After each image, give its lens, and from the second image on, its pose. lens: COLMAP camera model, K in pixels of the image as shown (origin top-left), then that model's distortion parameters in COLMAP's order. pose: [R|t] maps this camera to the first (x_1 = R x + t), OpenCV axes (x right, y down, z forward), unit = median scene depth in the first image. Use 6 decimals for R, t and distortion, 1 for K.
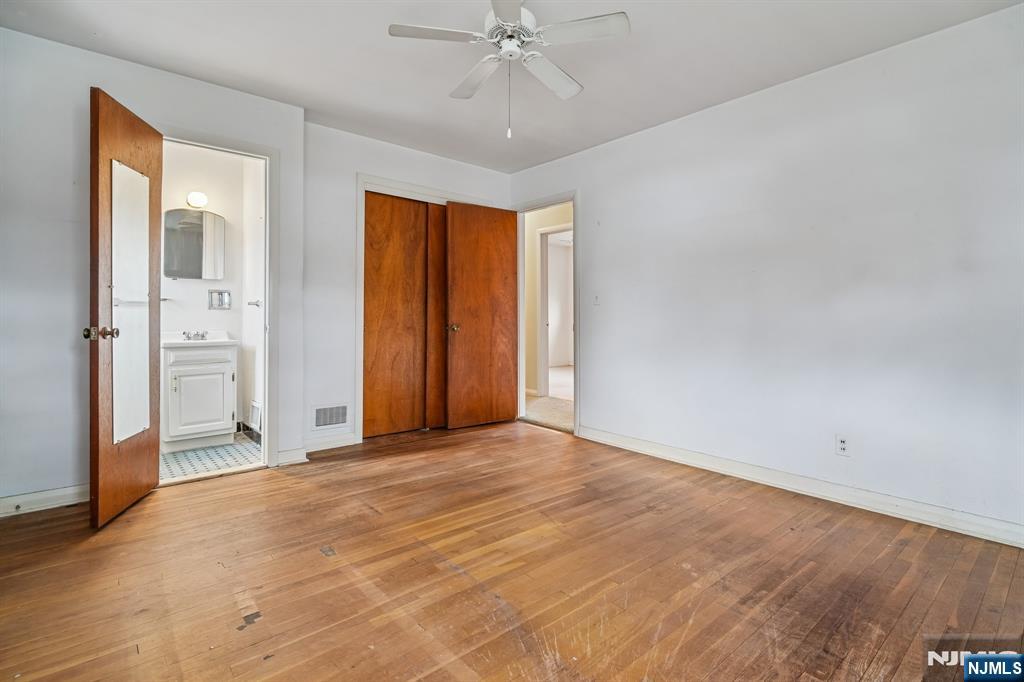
lens RADIAL K [[481.5, 0, 511.7], [0, 481.5, 332.6], [0, 0, 1]] dist [-0.005192, -0.002264]
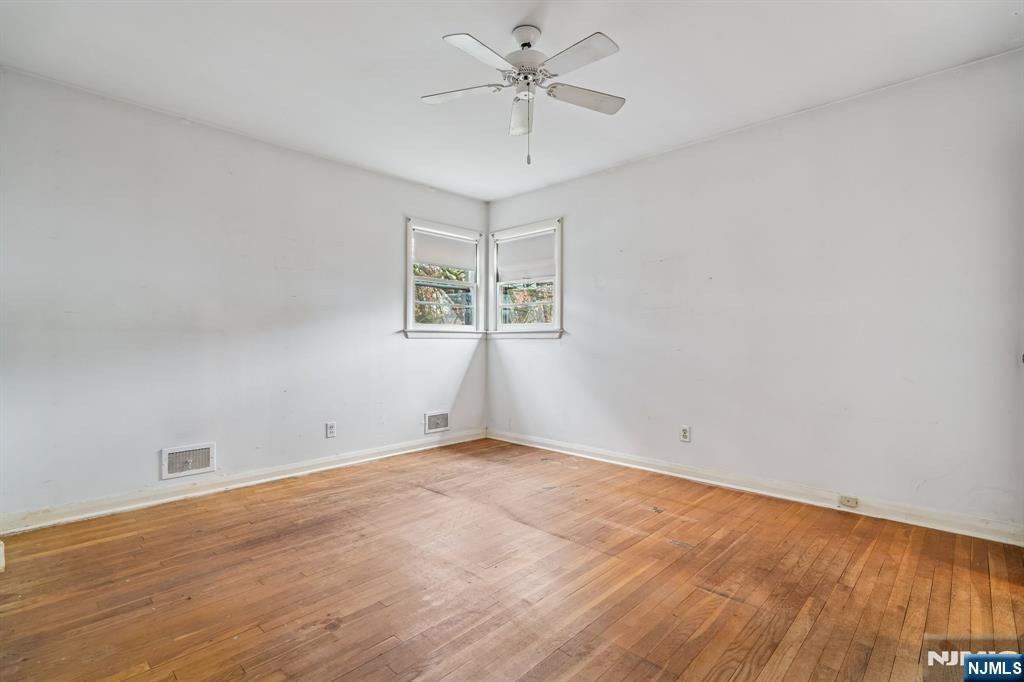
lens RADIAL K [[481.5, 0, 512.0], [0, 481.5, 338.9], [0, 0, 1]] dist [-0.005192, -0.002264]
pose [[-0.994476, -0.003792, -0.104893, 0.128815], [-0.006472, 0.999661, 0.025226, -0.056736], [0.104762, 0.025765, -0.994164, 1.883051]]
